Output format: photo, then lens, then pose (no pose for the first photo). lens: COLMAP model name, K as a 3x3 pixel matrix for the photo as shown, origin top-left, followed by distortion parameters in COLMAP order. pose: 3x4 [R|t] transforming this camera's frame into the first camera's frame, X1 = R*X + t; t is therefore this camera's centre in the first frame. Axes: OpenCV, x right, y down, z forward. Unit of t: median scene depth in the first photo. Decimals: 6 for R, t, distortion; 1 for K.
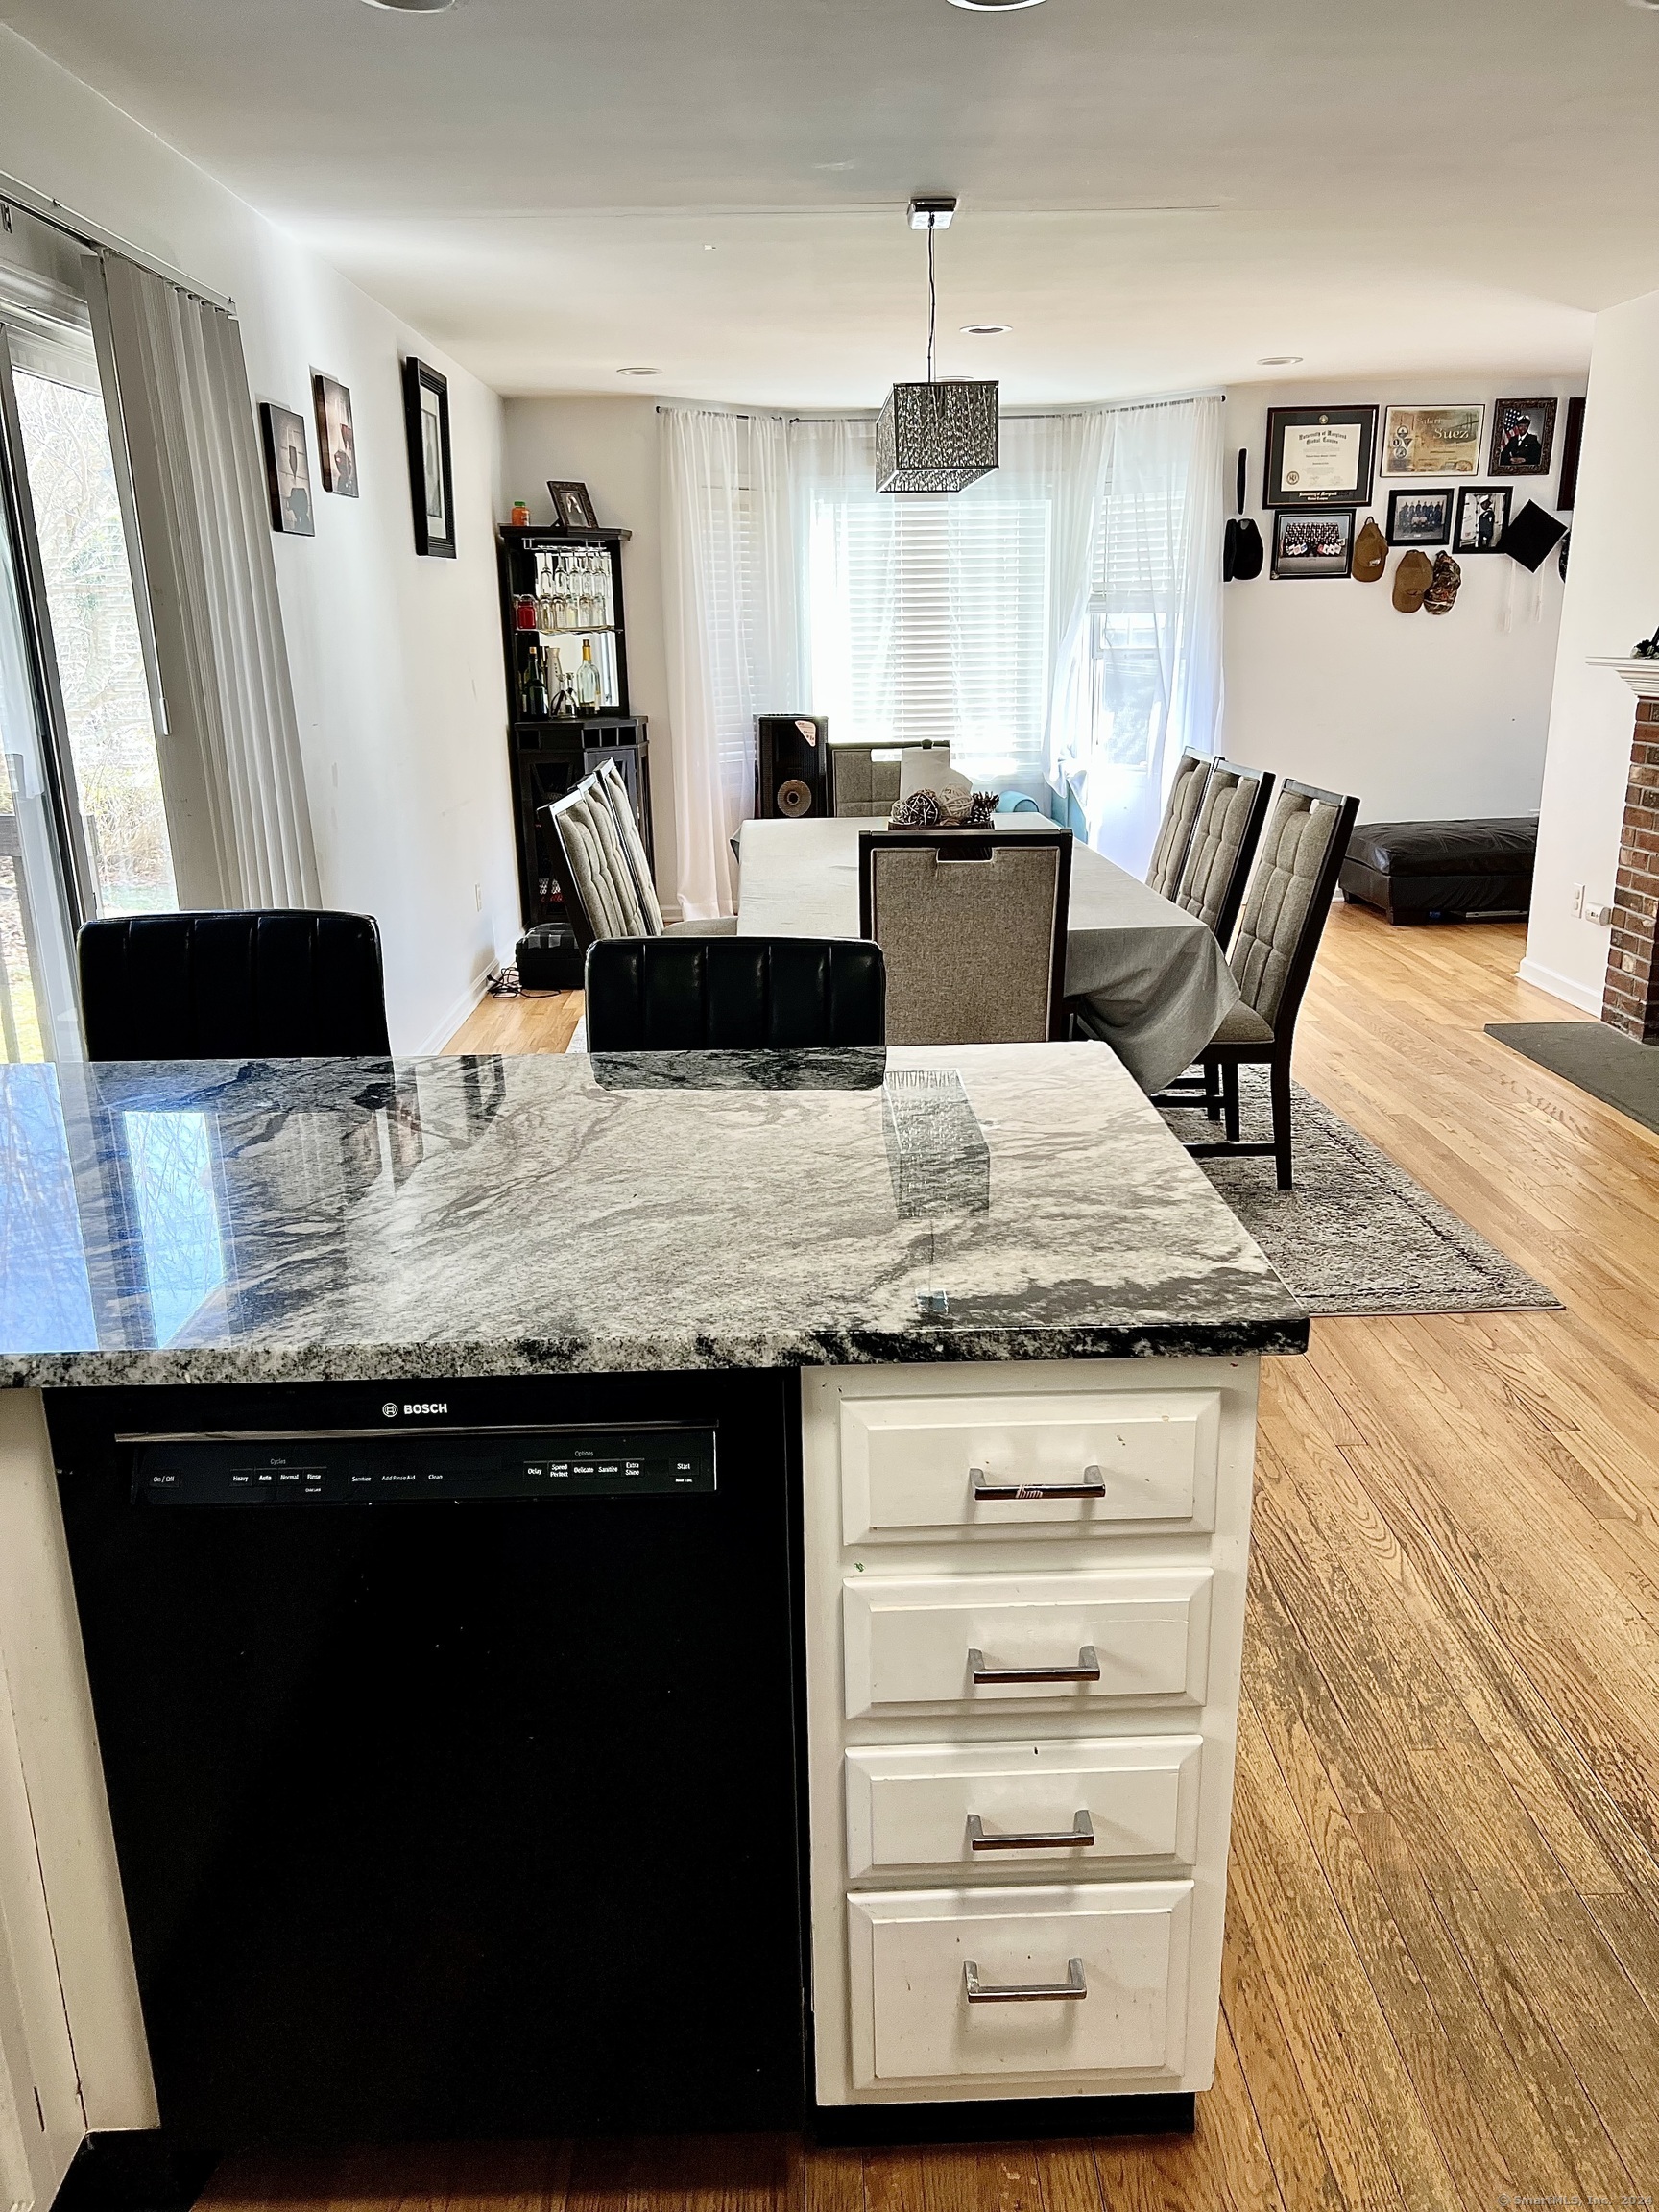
lens RADIAL K [[1668.9, 0, 829.5], [0, 1668.9, 1106.0], [0, 0, 1]] dist [0.004005, -0.004939]
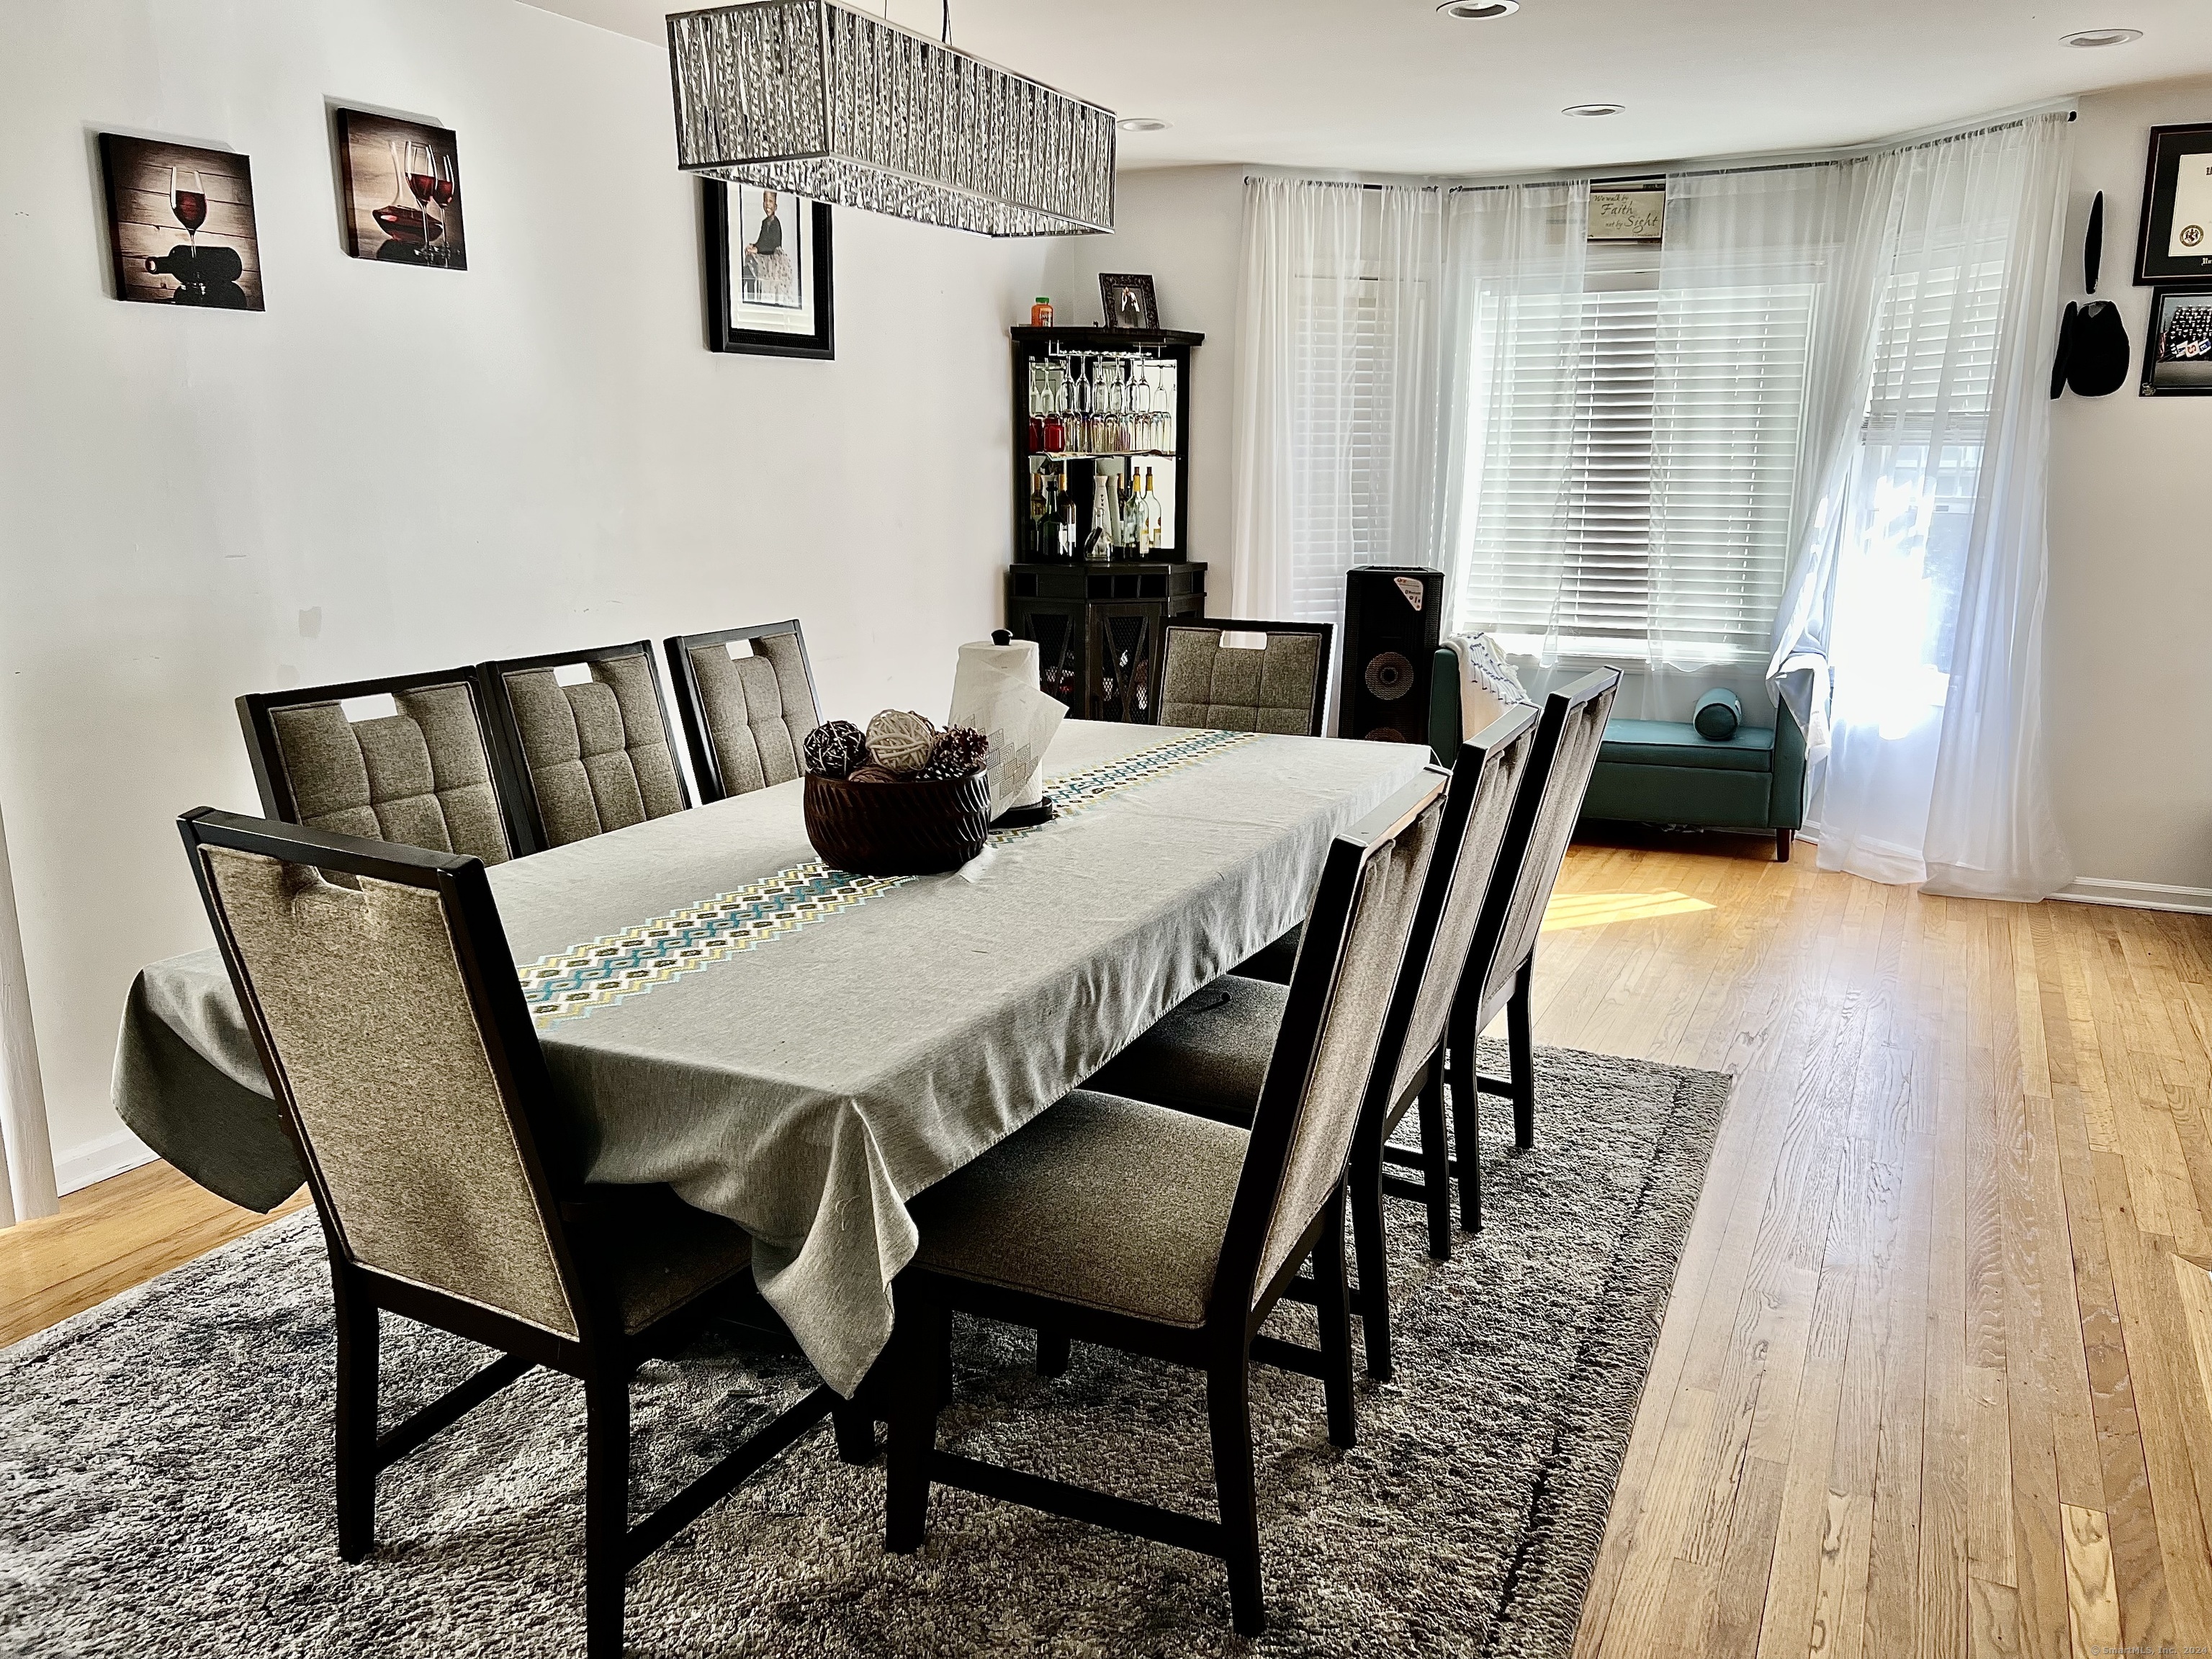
lens RADIAL K [[1682.3, 0, 1106.0], [0, 1682.3, 829.5], [0, 0, 1]] dist [0.090668, -0.084401]
pose [[0.889704, 0.122255, -0.439865, 0.222740], [-0.147943, 0.988694, -0.024445, -0.078535], [0.431903, 0.086823, 0.897731, 0.258582]]
